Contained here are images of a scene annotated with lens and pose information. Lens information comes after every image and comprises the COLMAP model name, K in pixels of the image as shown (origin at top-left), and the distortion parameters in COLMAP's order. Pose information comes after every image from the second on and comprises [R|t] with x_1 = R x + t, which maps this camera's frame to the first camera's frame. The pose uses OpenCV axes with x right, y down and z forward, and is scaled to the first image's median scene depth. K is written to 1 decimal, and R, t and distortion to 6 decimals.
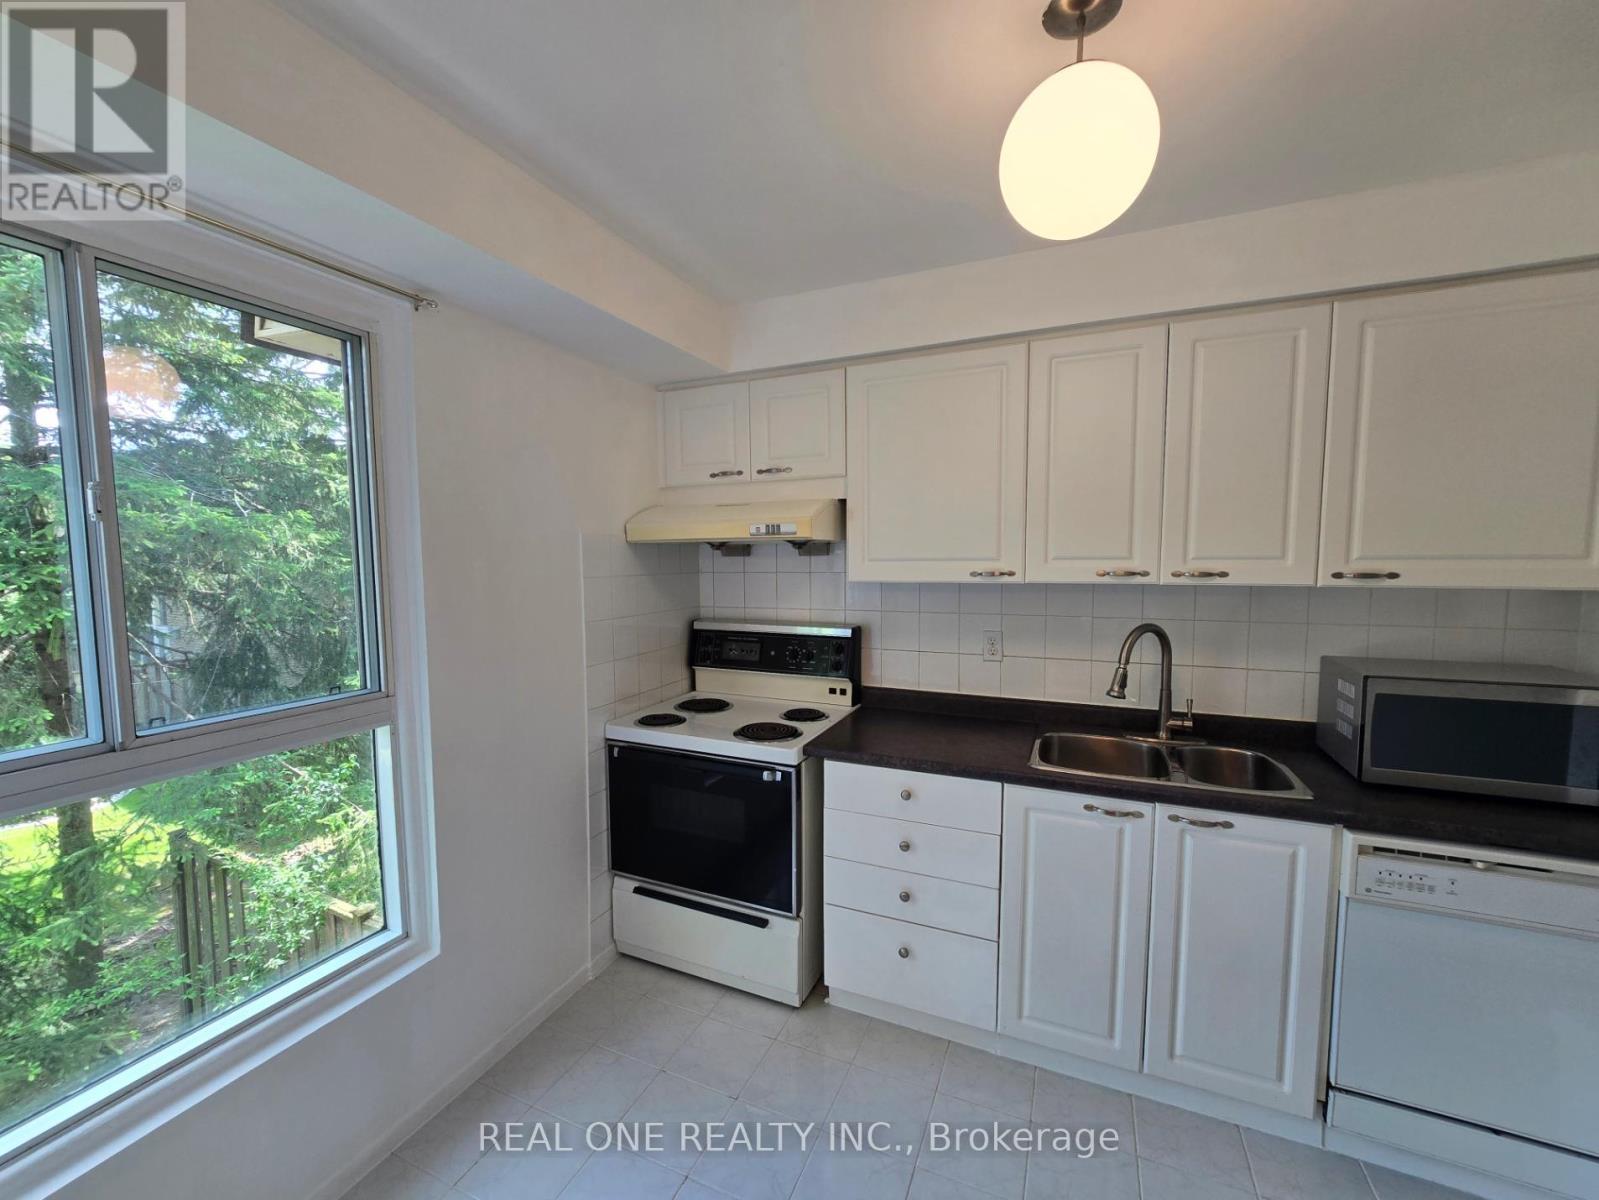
lens RADIAL K [[655.1, 0, 798.3], [0, 655.1, 605.7], [0, 0, 1]] dist [-0.004247, 0.000750]
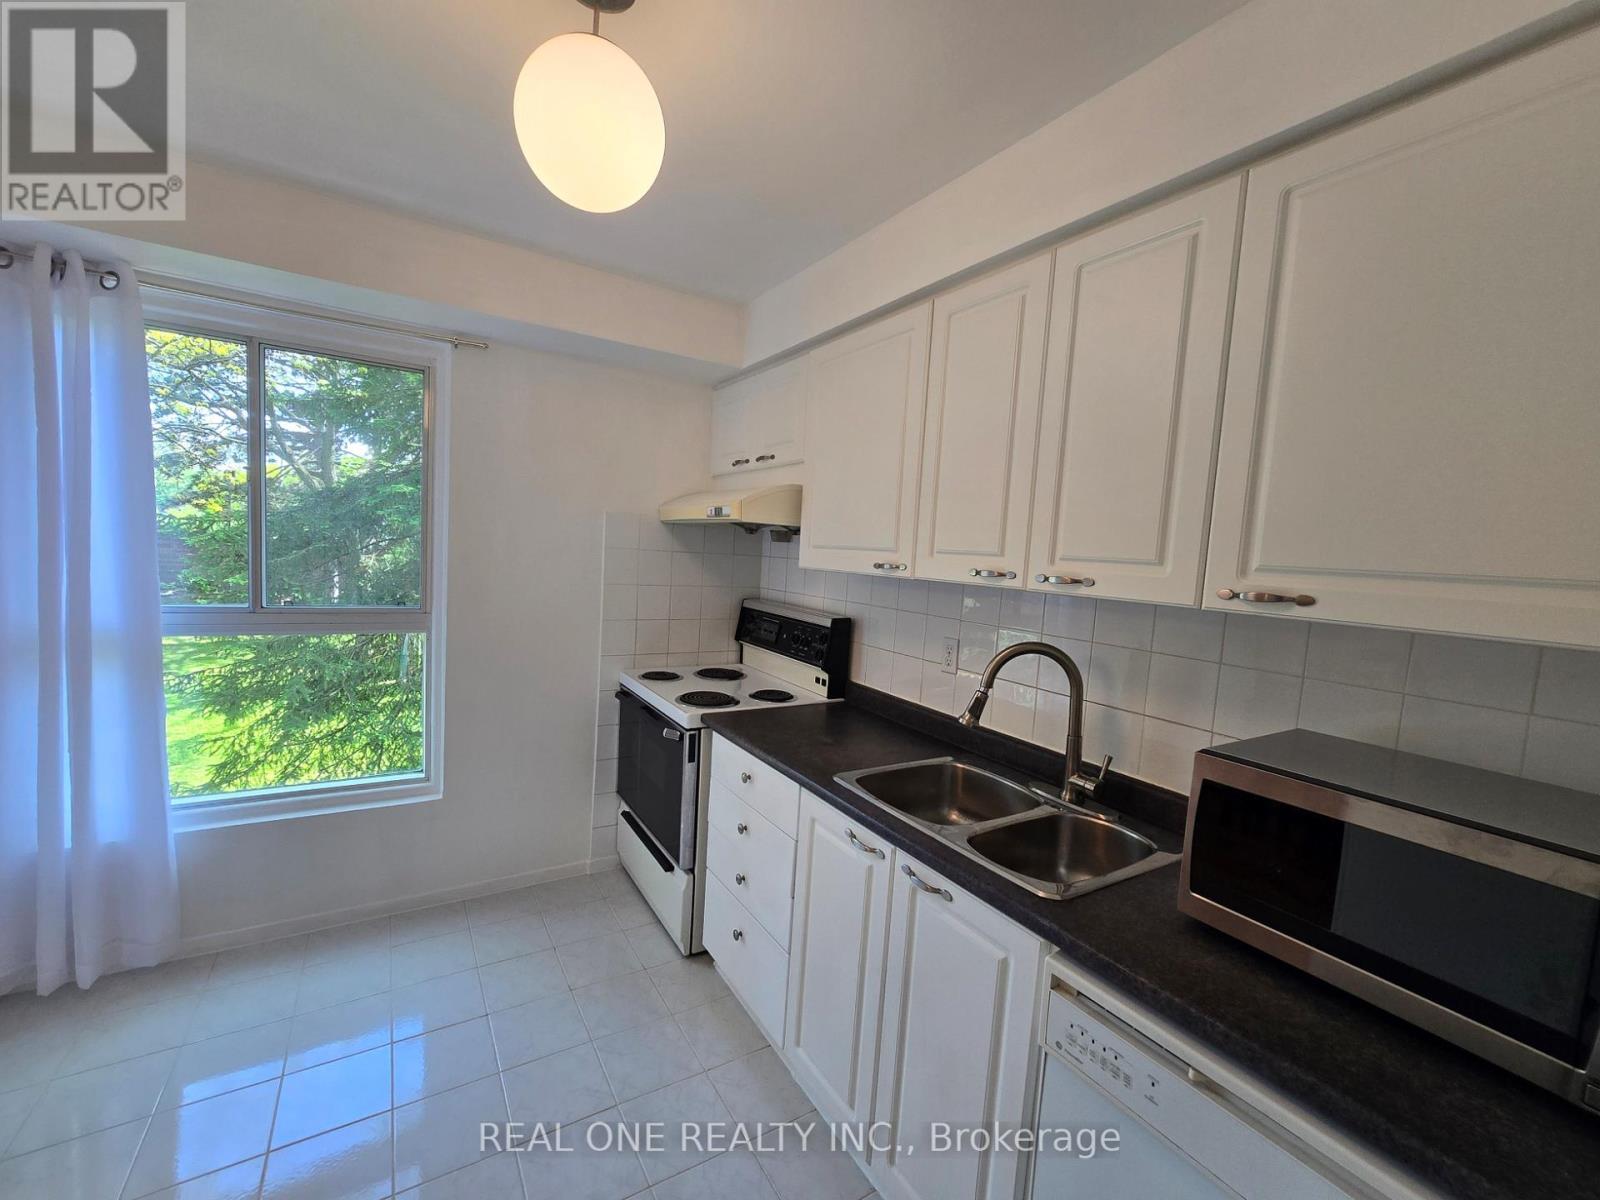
lens RADIAL K [[655.8, 0, 789.5], [0, 655.8, 605.2], [0, 0, 1]] dist [-0.003361, 0.000115]
pose [[0.822474, 0.104660, -0.559090, 0.680487], [-0.108540, 0.993743, 0.026353, -0.004953], [0.558350, 0.039010, 0.828688, 0.181972]]
